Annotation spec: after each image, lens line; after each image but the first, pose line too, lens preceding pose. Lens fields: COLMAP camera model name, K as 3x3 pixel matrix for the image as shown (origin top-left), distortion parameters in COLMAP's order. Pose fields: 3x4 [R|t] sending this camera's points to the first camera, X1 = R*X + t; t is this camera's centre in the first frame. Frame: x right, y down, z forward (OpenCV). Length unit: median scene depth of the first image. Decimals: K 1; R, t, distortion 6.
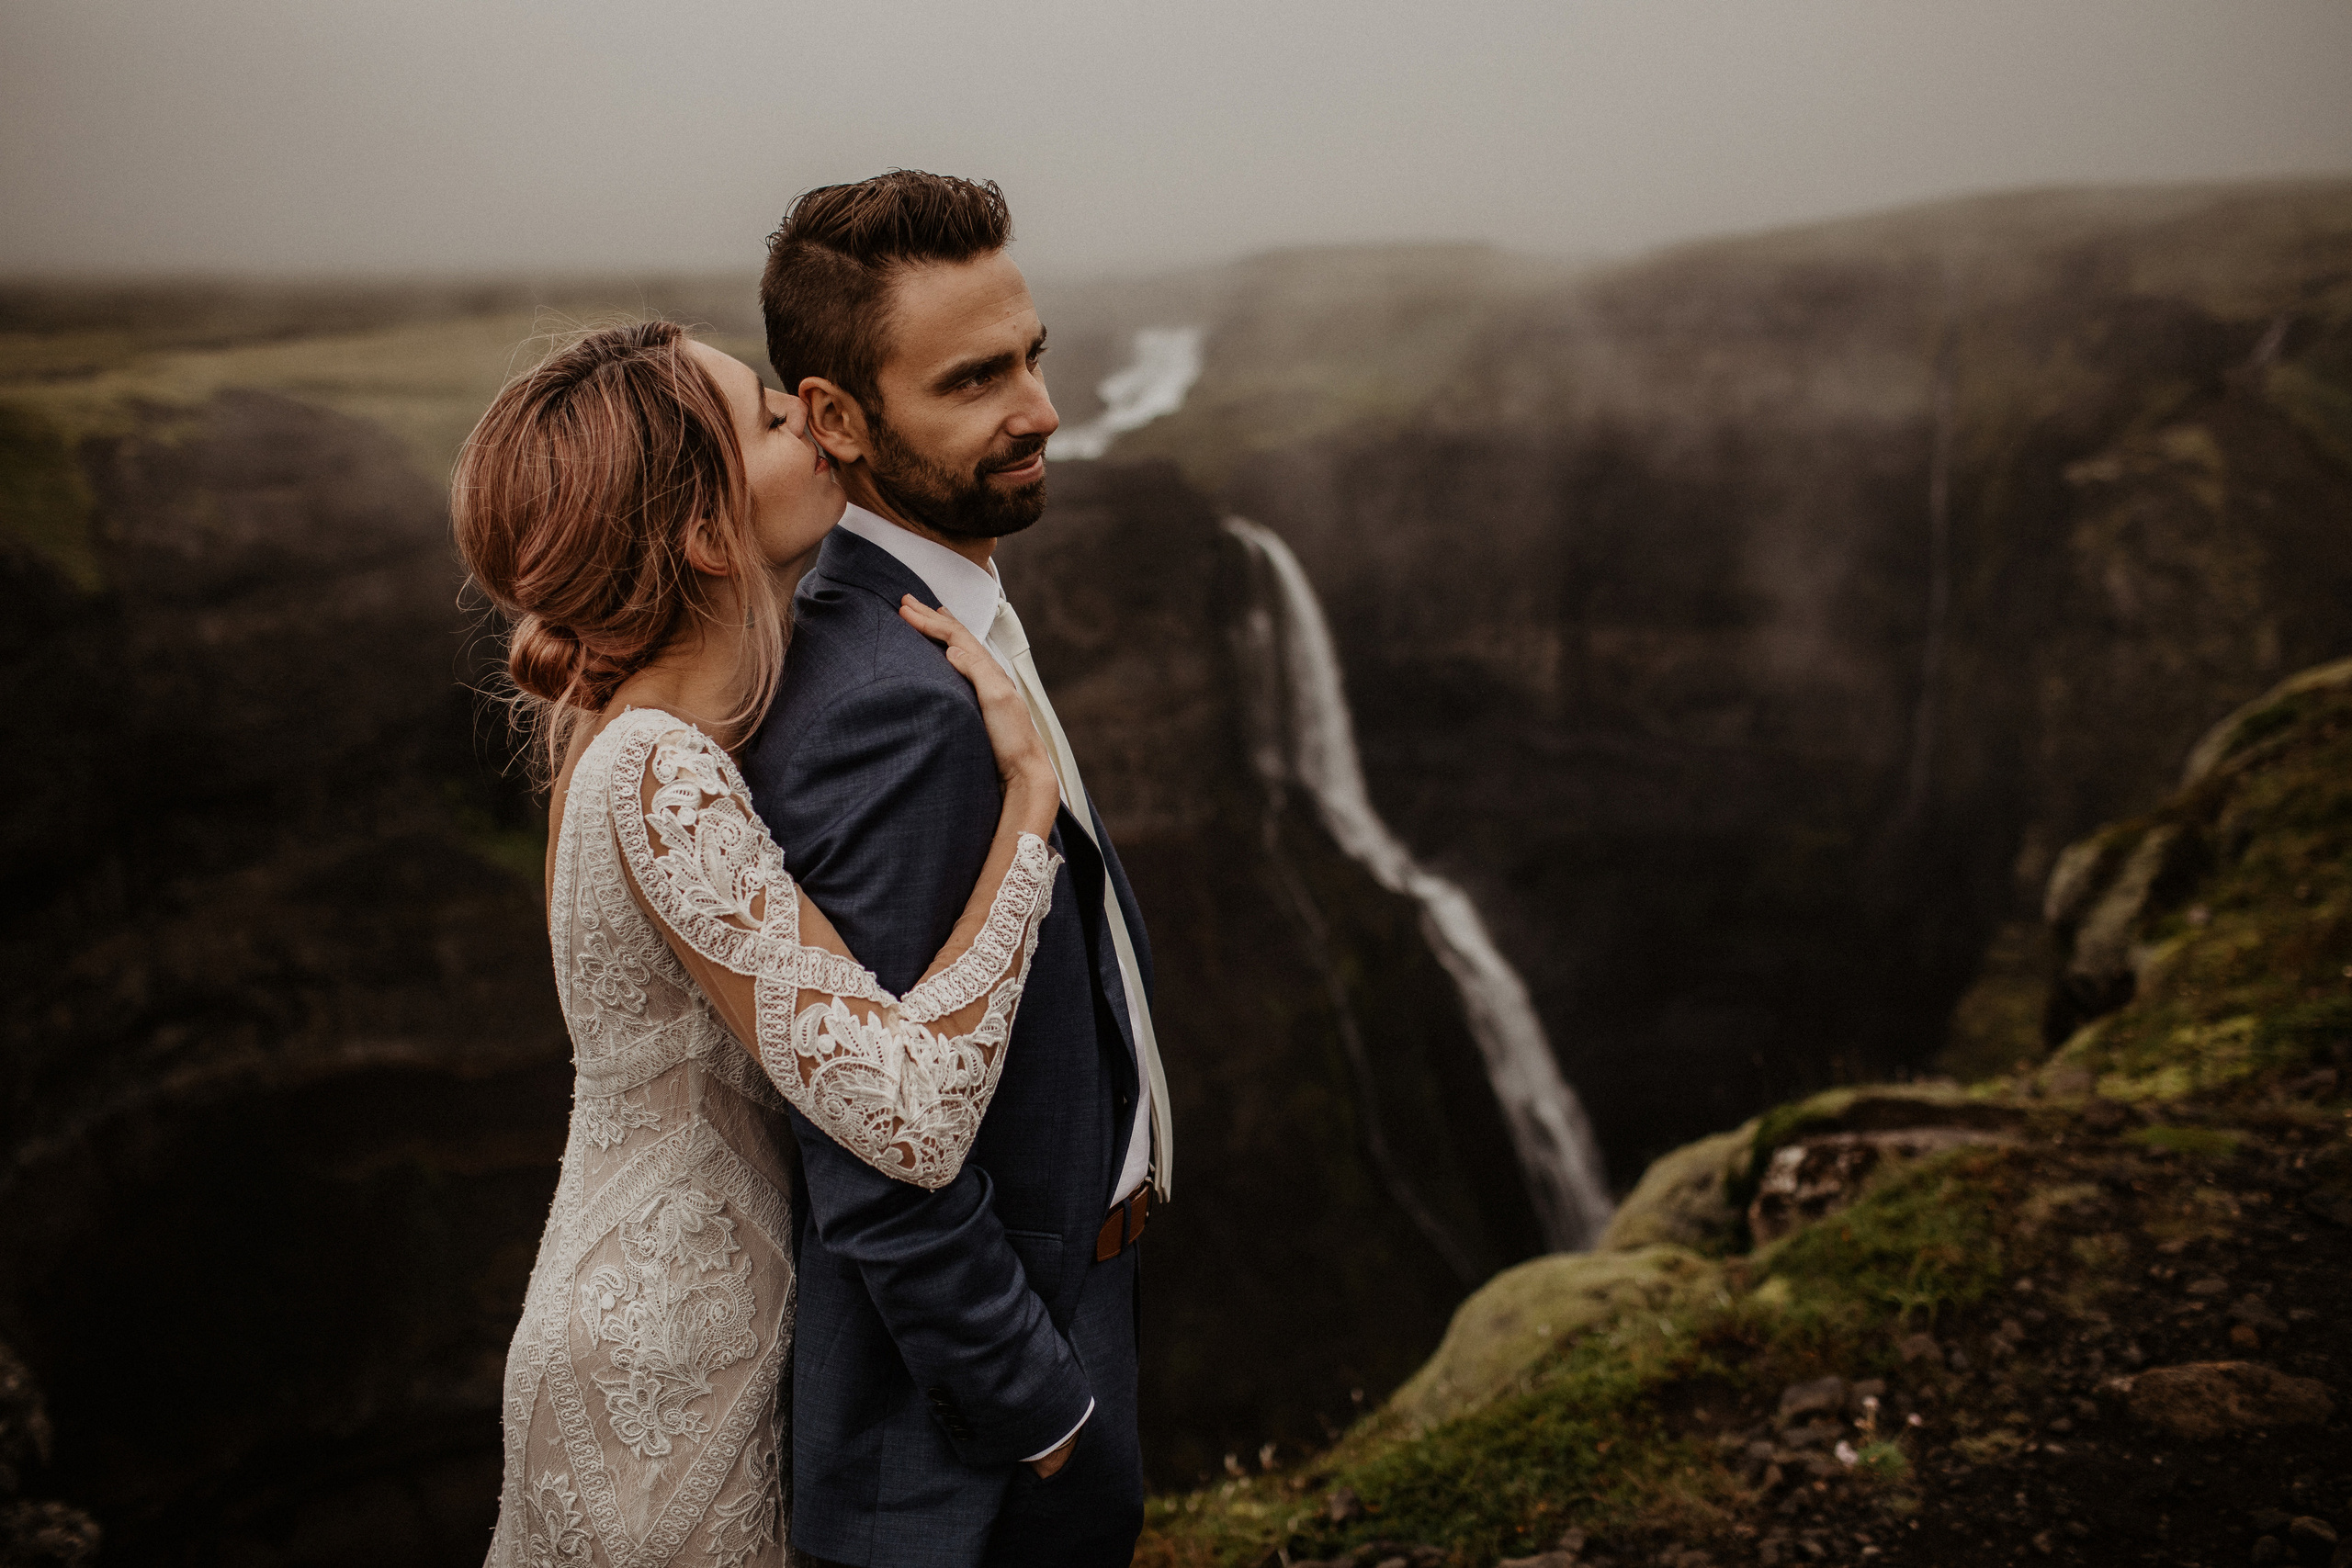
lens RADIAL K [[2265.1, 0, 1176.0], [0, 2265.1, 784.0], [0, 0, 1]] dist [-0.100529, 0.117486]
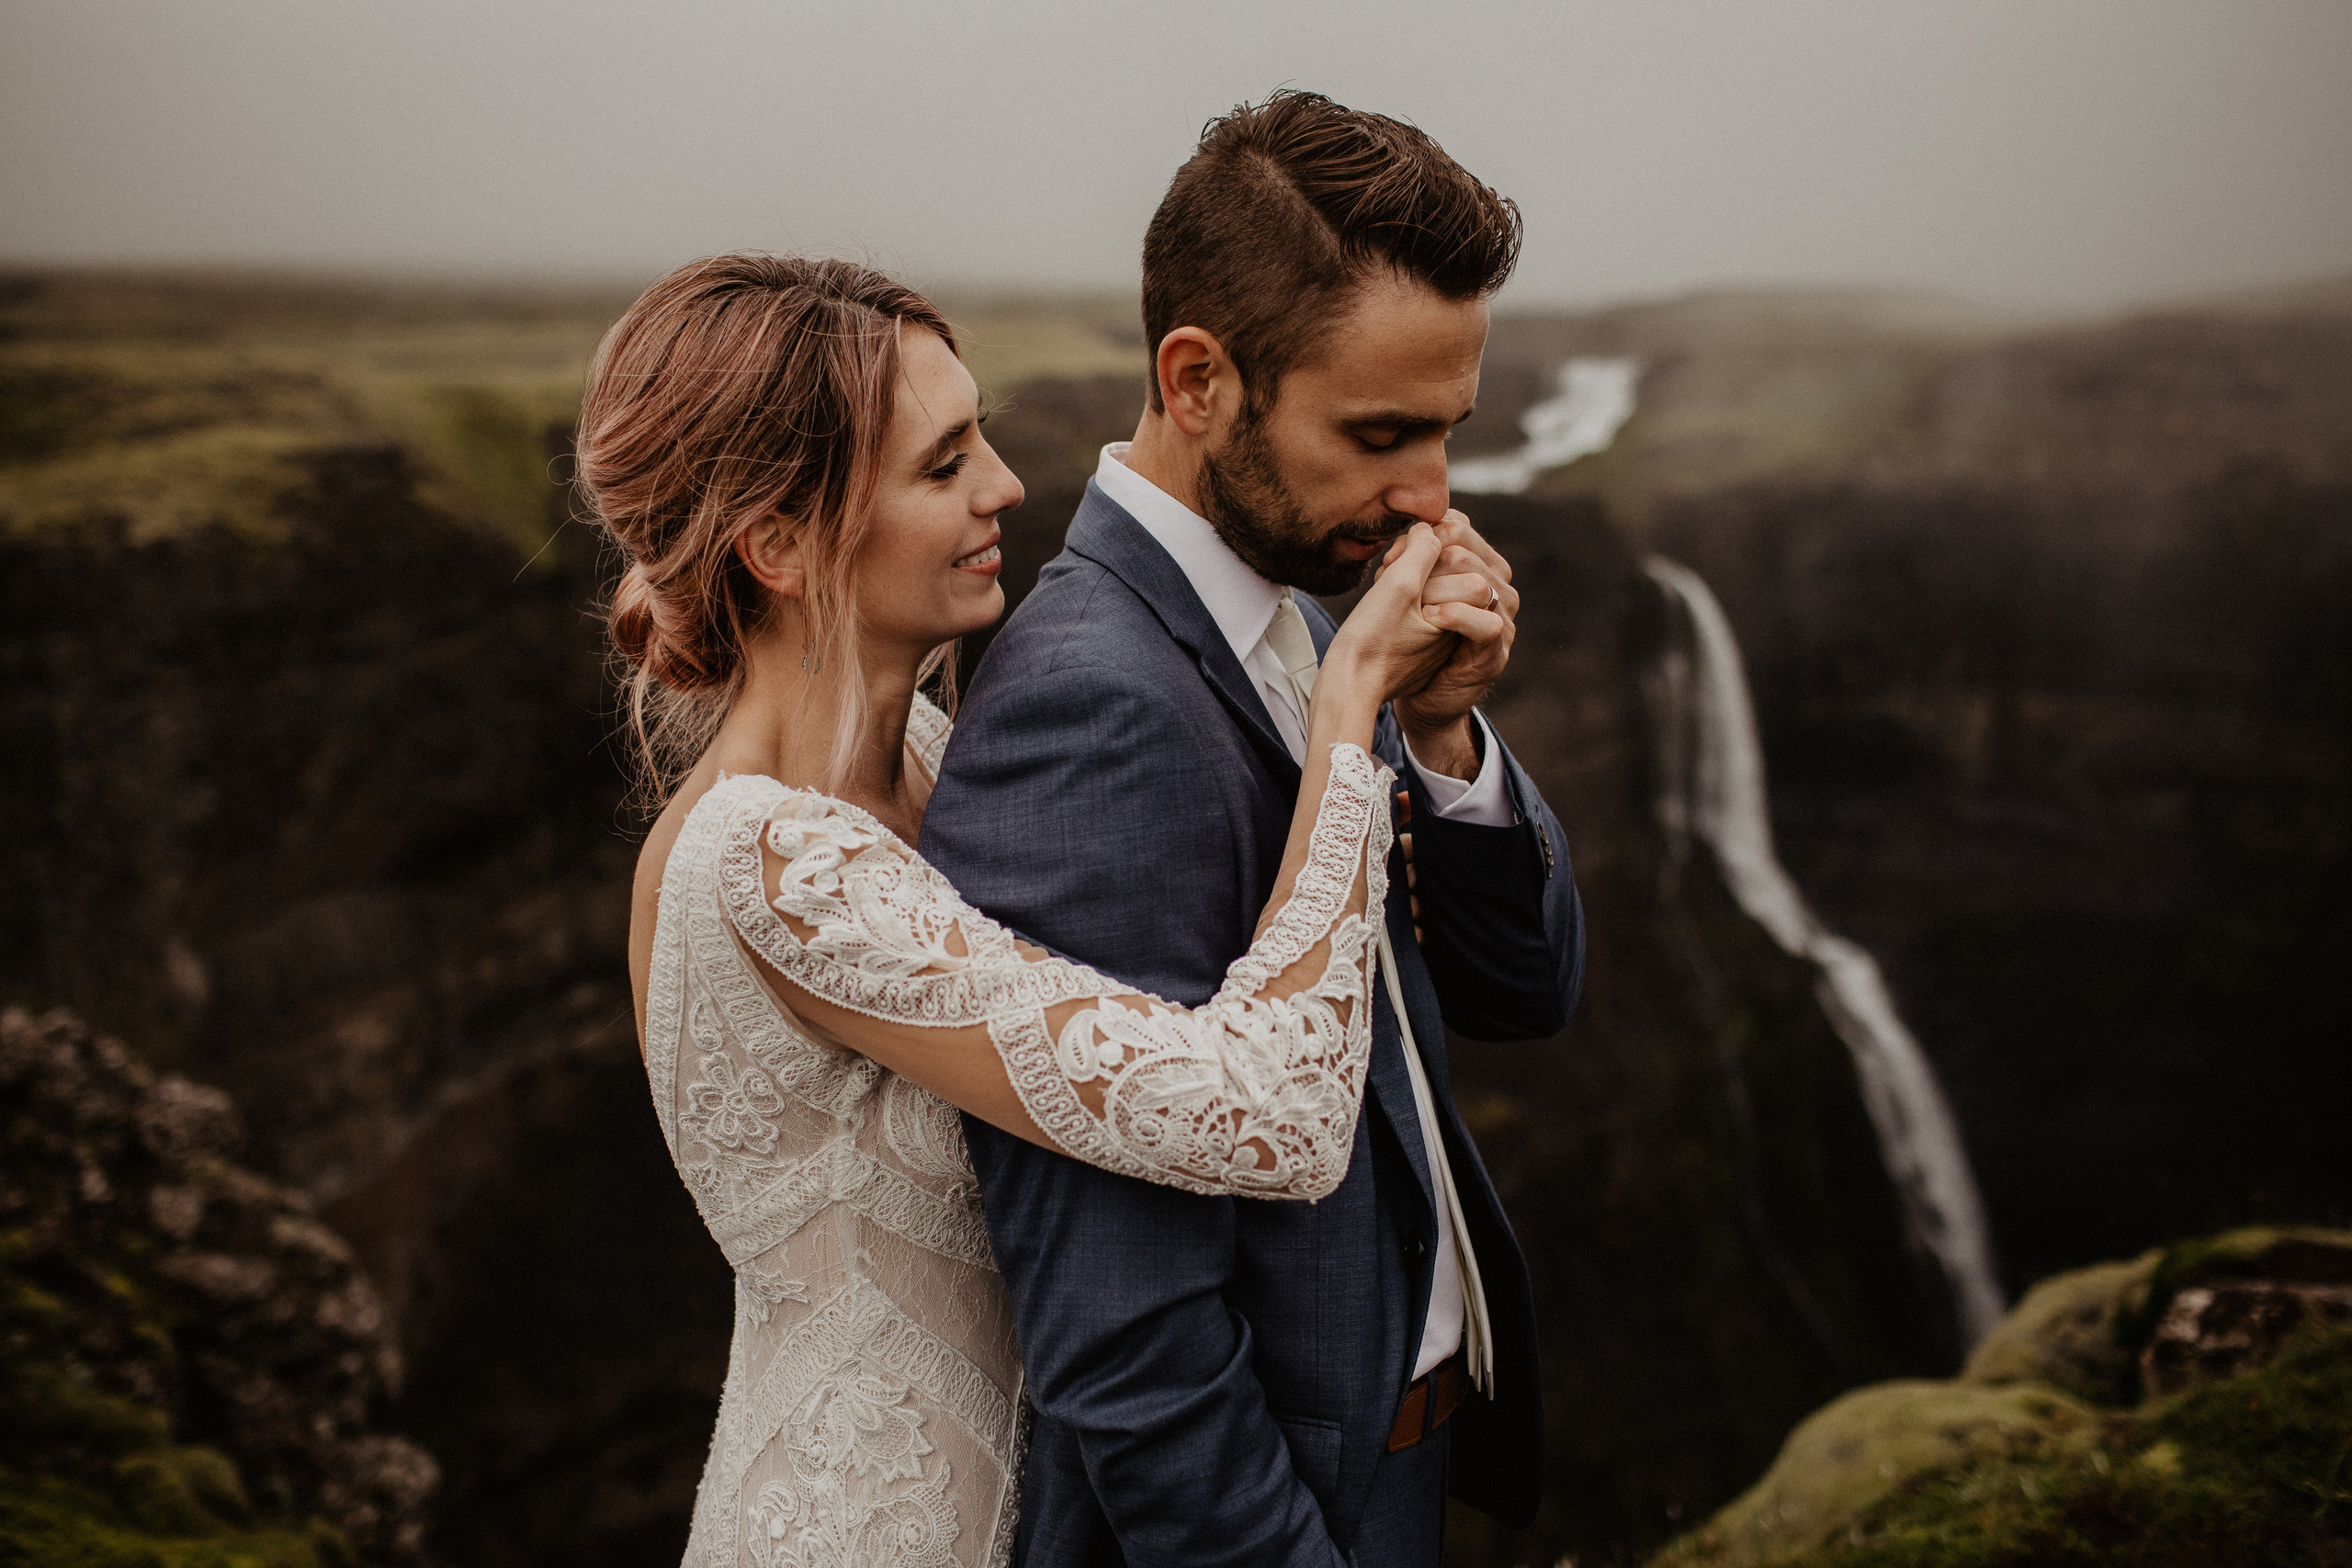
lens RADIAL K [[2265.1, 0, 1176.0], [0, 2265.1, 784.0], [0, 0, 1]] dist [-0.100529, 0.117486]
pose [[0.981826, 0.070075, -0.176371, 0.020627], [-0.072193, 0.997375, -0.005613, -0.002176], [0.175514, 0.018244, 0.984308, 0.065613]]
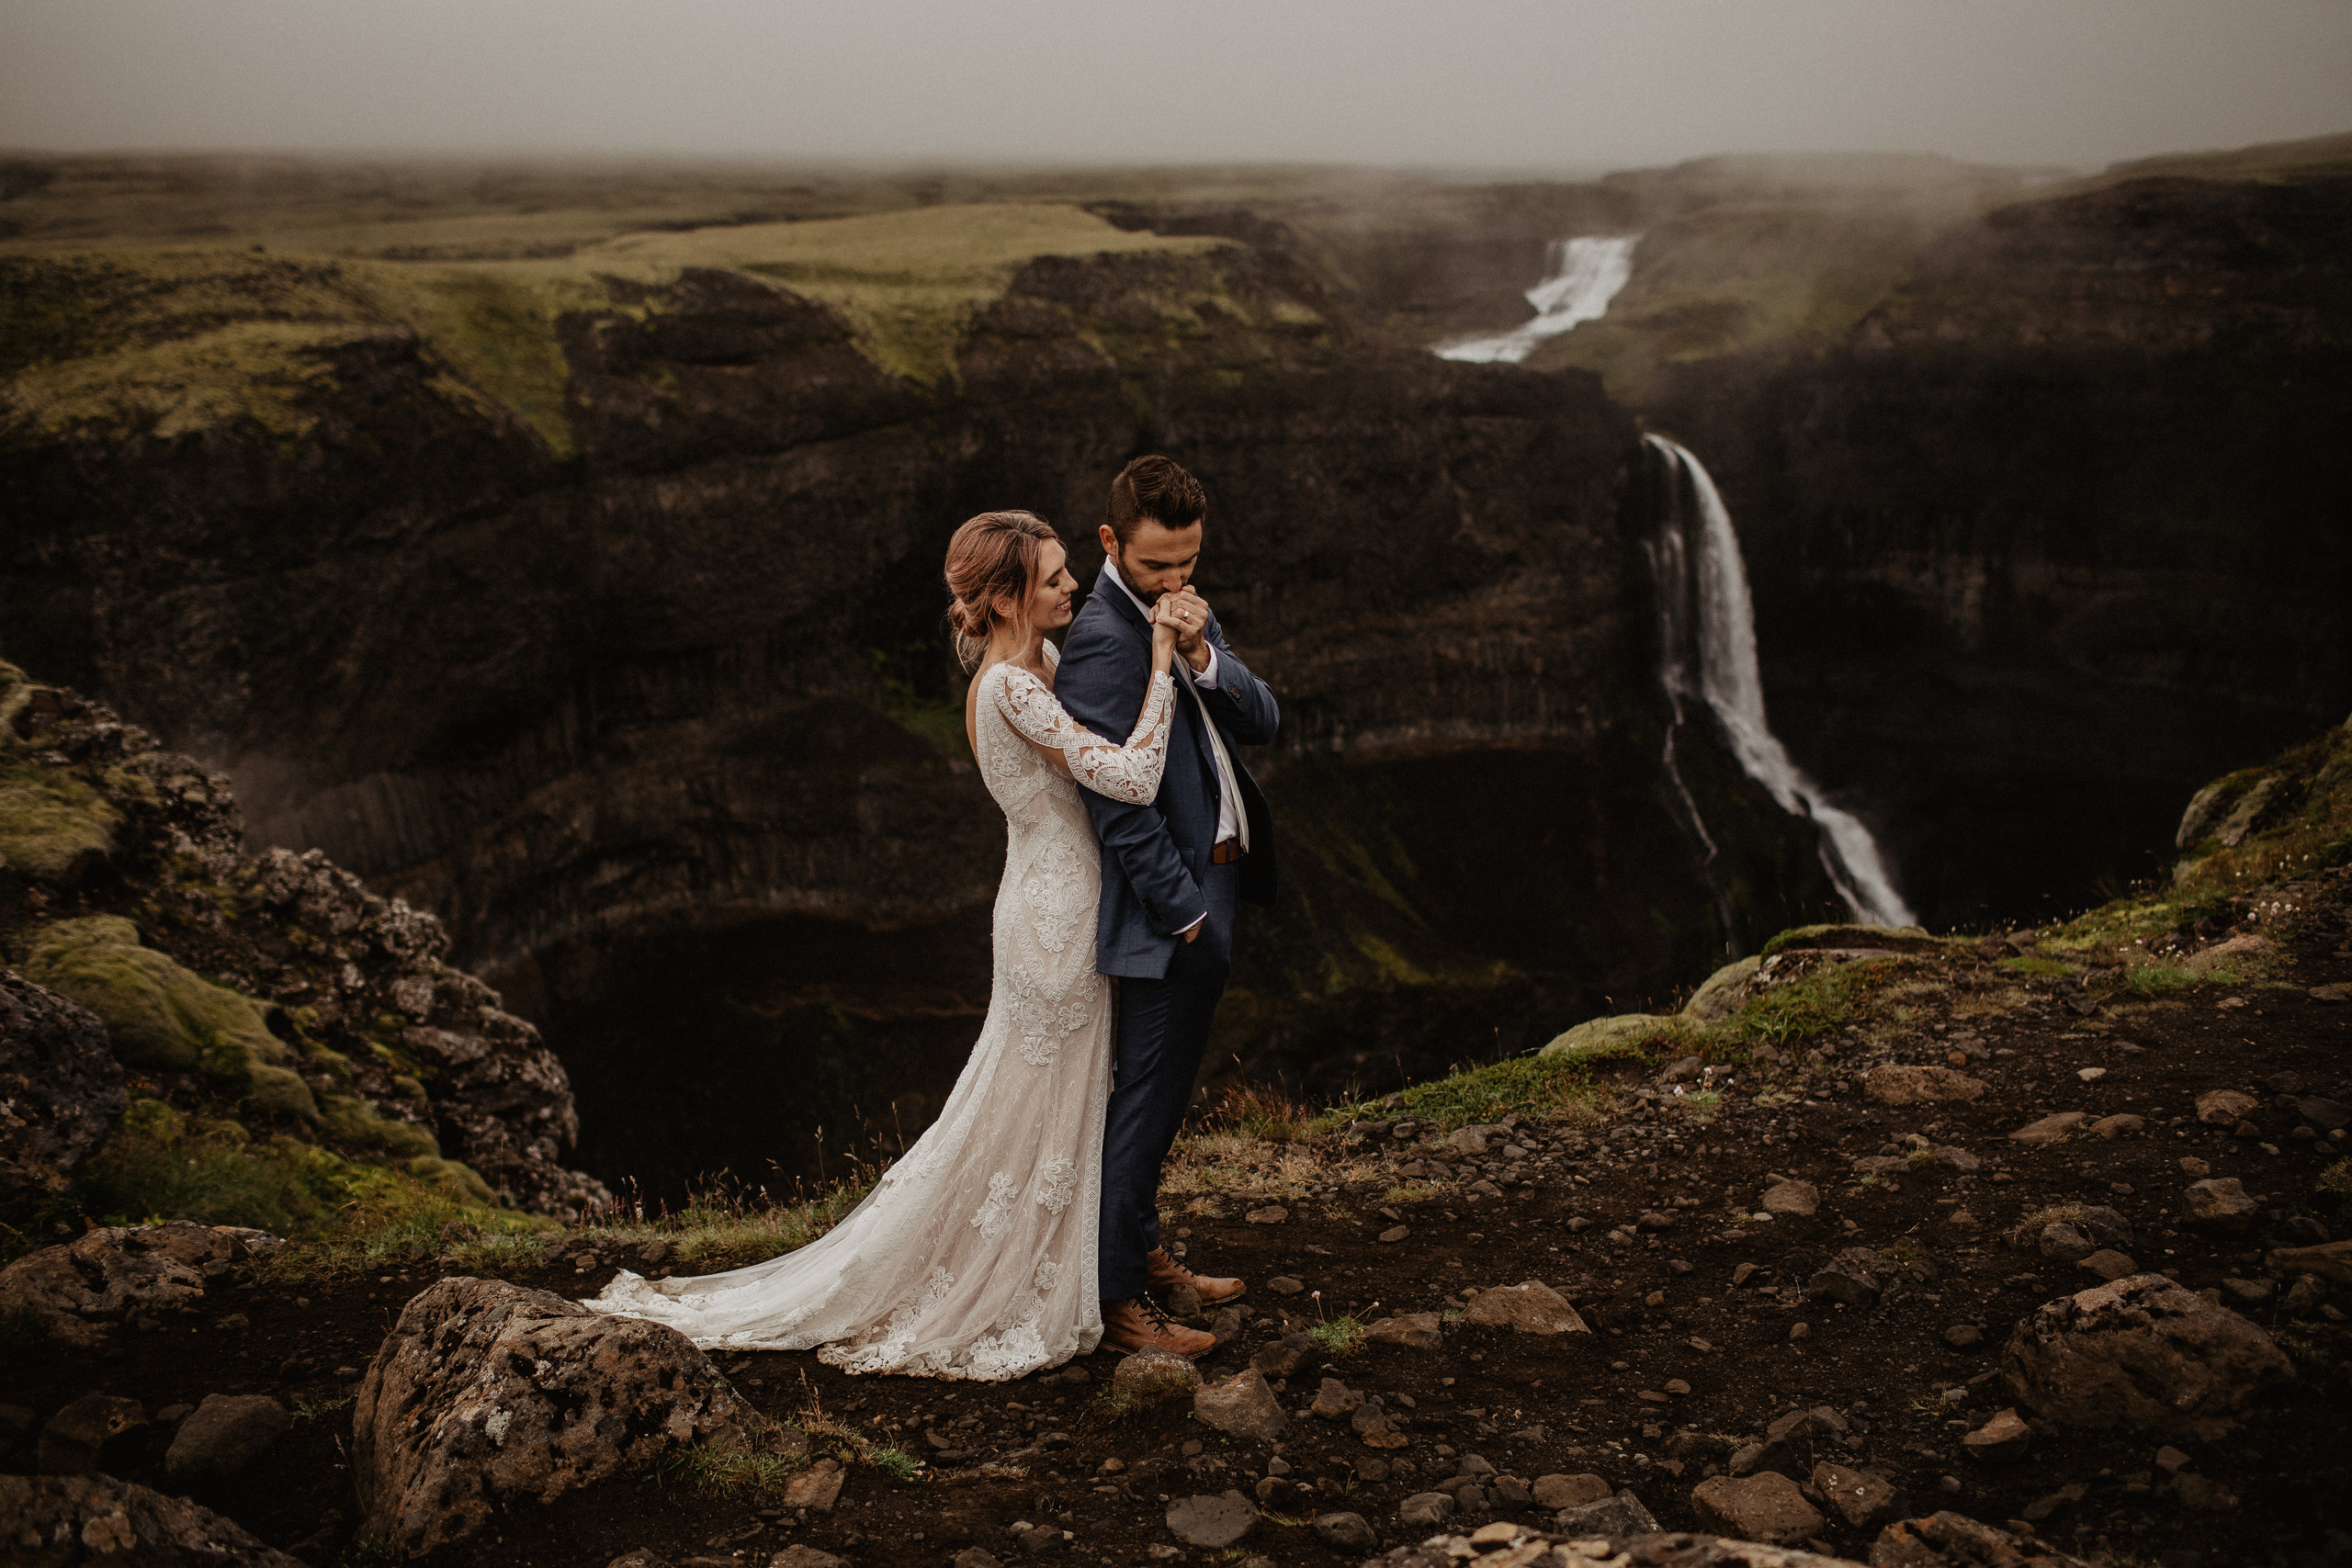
lens RADIAL K [[2305.1, 0, 1182.9], [0, 2305.1, 751.6], [0, 0, 1]] dist [-0.092761, 0.139756]
pose [[0.982472, 0.064098, -0.175045, 0.142761], [-0.058893, 0.997658, 0.034773, -0.000606], [0.176864, -0.023855, 0.983946, -0.529434]]
